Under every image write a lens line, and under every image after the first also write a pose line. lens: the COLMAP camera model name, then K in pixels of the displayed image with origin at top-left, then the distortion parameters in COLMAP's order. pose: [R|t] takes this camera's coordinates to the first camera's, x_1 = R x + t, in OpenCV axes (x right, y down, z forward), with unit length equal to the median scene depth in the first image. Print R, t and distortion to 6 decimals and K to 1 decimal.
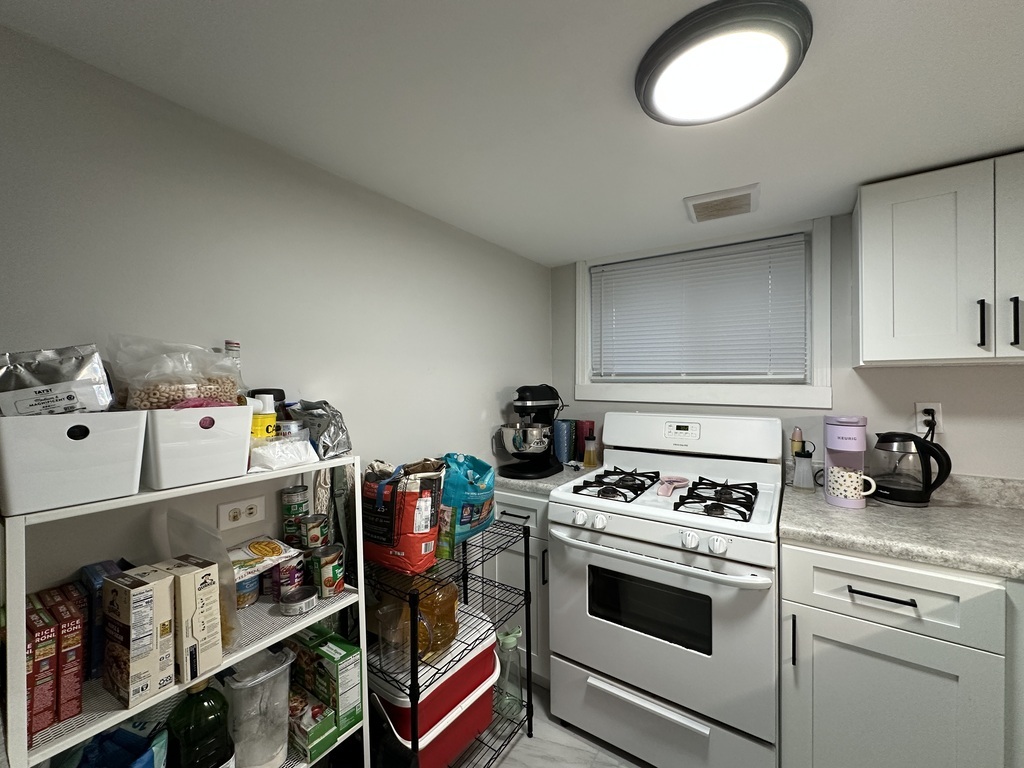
lens RADIAL K [[407.1, 0, 512.3], [0, 407.1, 384.2], [0, 0, 1]] dist [-0.000266, -0.000285]
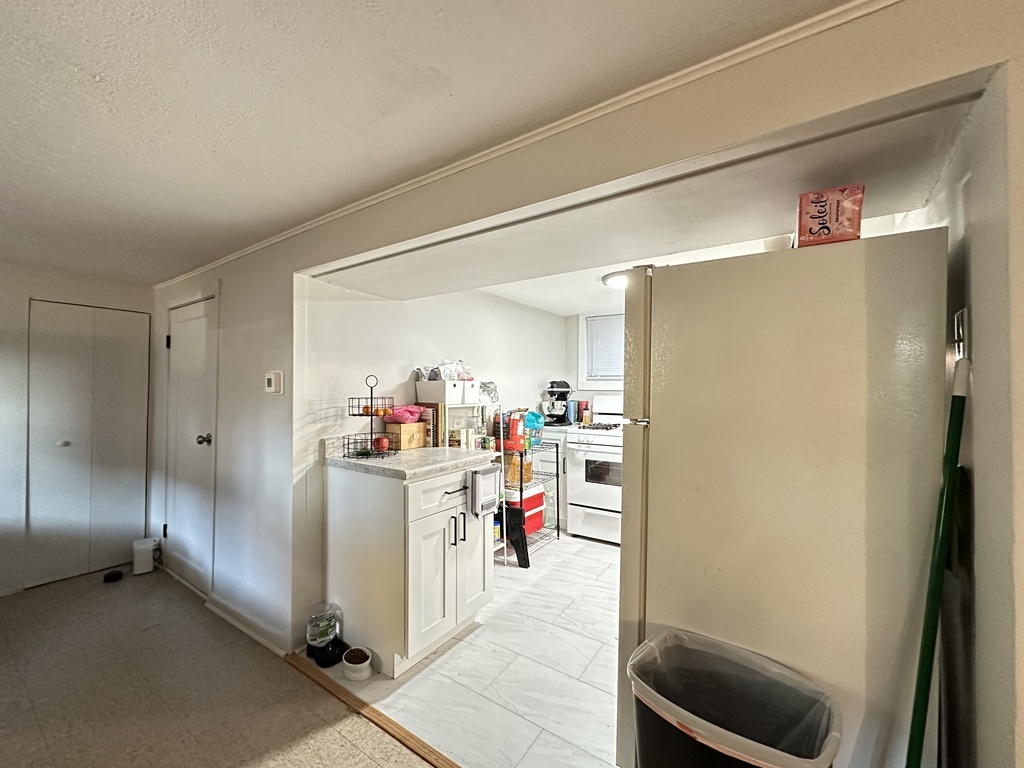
lens RADIAL K [[407.1, 0, 511.8], [0, 407.1, 385.6], [0, 0, 1]] dist [-0.000266, -0.000285]
pose [[0.999913, 0.007617, 0.010796, -0.259059], [-0.007445, 0.999846, -0.015897, 0.081986], [-0.010916, 0.015815, 0.999815, -1.318100]]
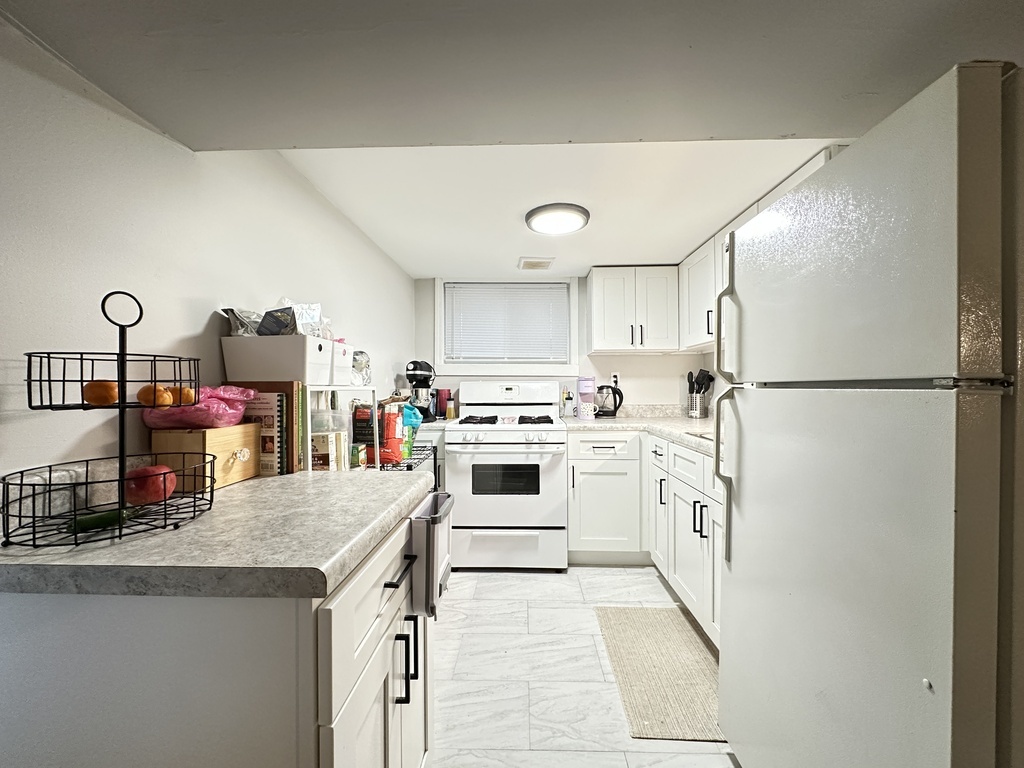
lens RADIAL K [[407.1, 0, 512.6], [0, 407.1, 384.5], [0, 0, 1]] dist [-0.000266, -0.000285]
pose [[0.838863, 0.006917, 0.544298, -0.621651], [0.001786, 0.999879, -0.015460, 0.150499], [-0.544339, 0.013941, 0.838749, -0.525235]]
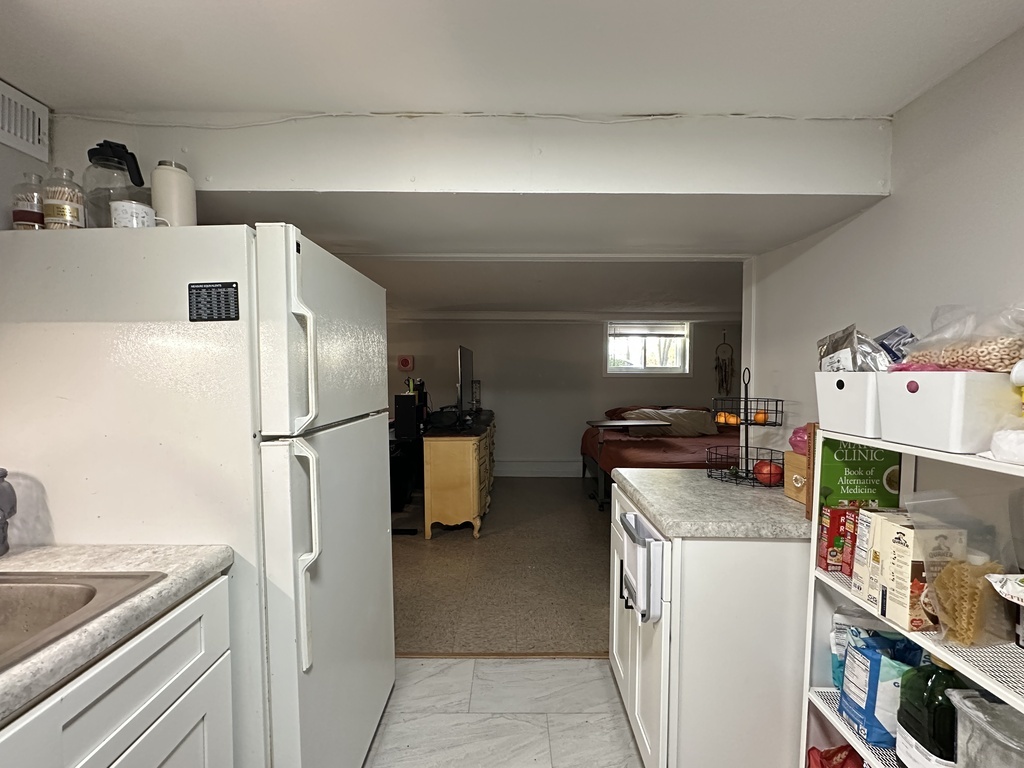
lens RADIAL K [[407.1, 0, 514.7], [0, 407.1, 384.9], [0, 0, 1]] dist [-0.000266, -0.000285]
pose [[-0.820334, 0.016656, -0.571643, 0.355546], [-0.003310, 0.999421, 0.033870, 0.033564], [0.571876, 0.029677, -0.819803, 0.707834]]
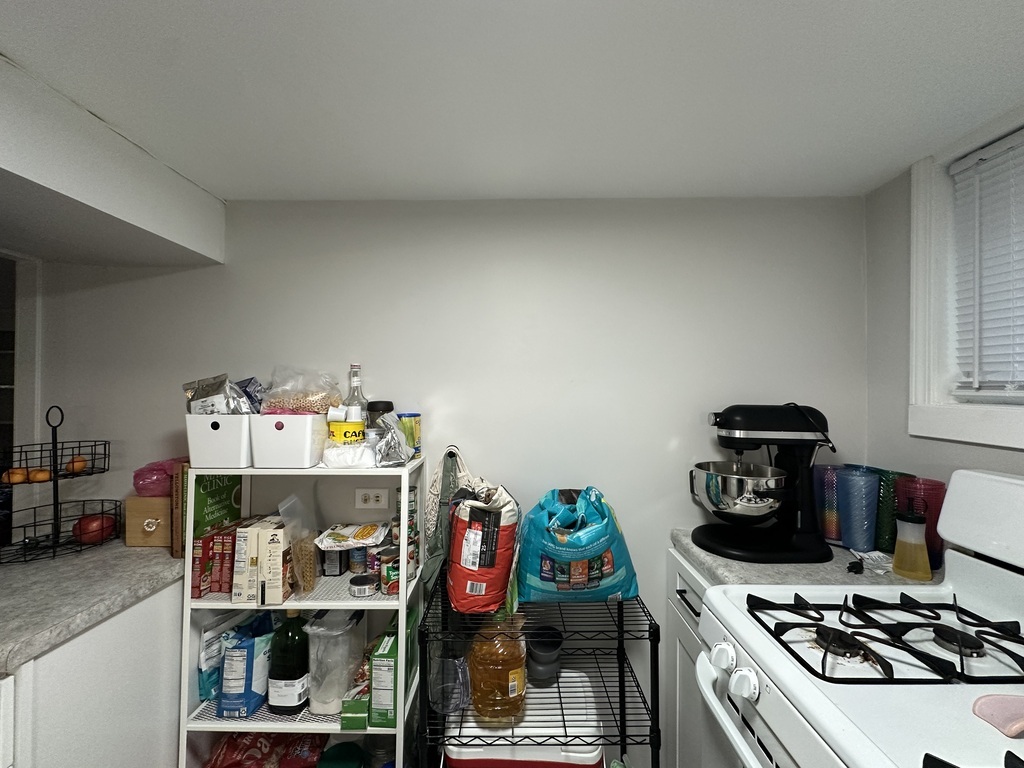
lens RADIAL K [[407.1, 0, 509.7], [0, 407.1, 384.5], [0, 0, 1]] dist [-0.000266, -0.000285]
pose [[0.564411, -0.001545, -0.825493, 0.477540], [-0.011136, 0.999893, -0.009486, -0.023804], [0.825419, 0.014547, 0.564333, 0.483412]]
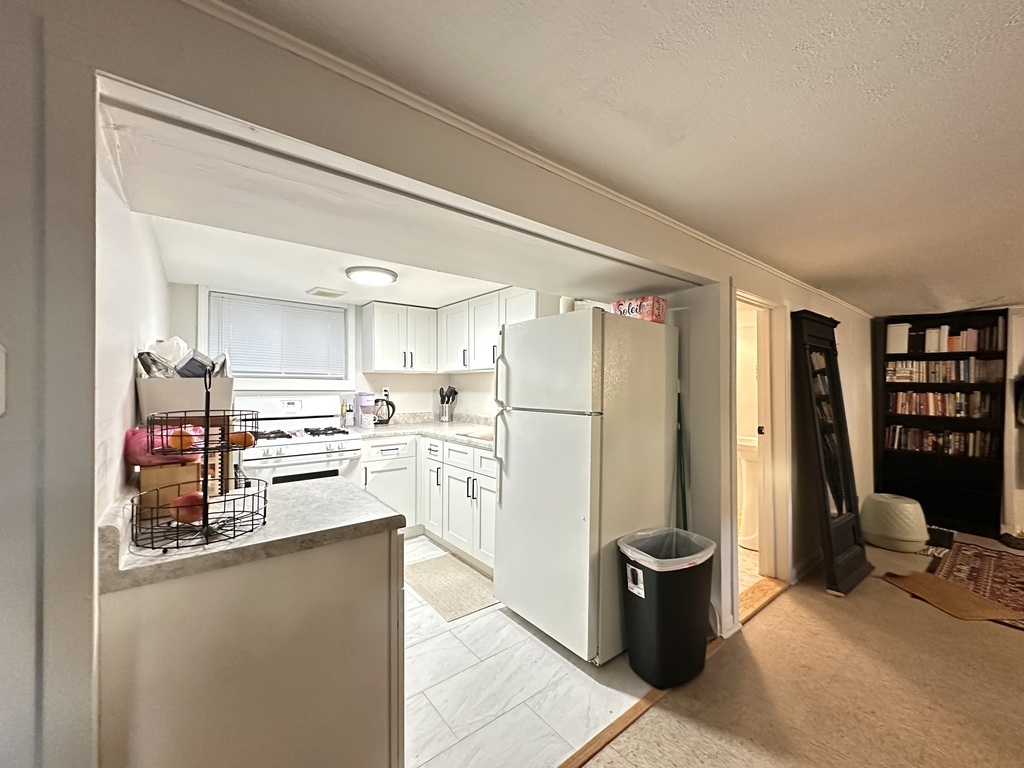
lens RADIAL K [[407.1, 0, 510.3], [0, 407.1, 385.9], [0, 0, 1]] dist [-0.000266, -0.000285]
pose [[0.294967, 0.007380, 0.955479, -1.290197], [0.002944, 0.999958, -0.008632, 0.065363], [-0.955503, 0.005359, 0.294933, -0.554807]]
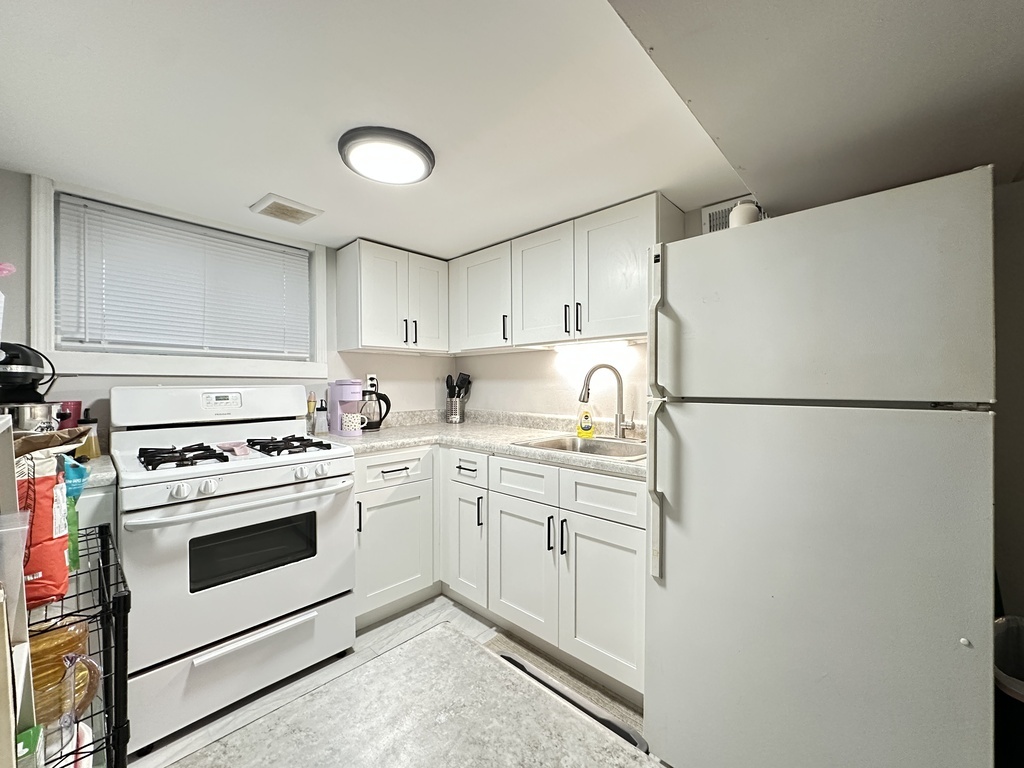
lens RADIAL K [[407.1, 0, 511.7], [0, 407.1, 383.8], [0, 0, 1]] dist [-0.000266, -0.000285]
pose [[0.151051, 0.003393, 0.988520, -0.653614], [0.008821, 0.999950, -0.004780, 0.108176], [-0.988487, 0.009442, 0.151014, 0.148014]]
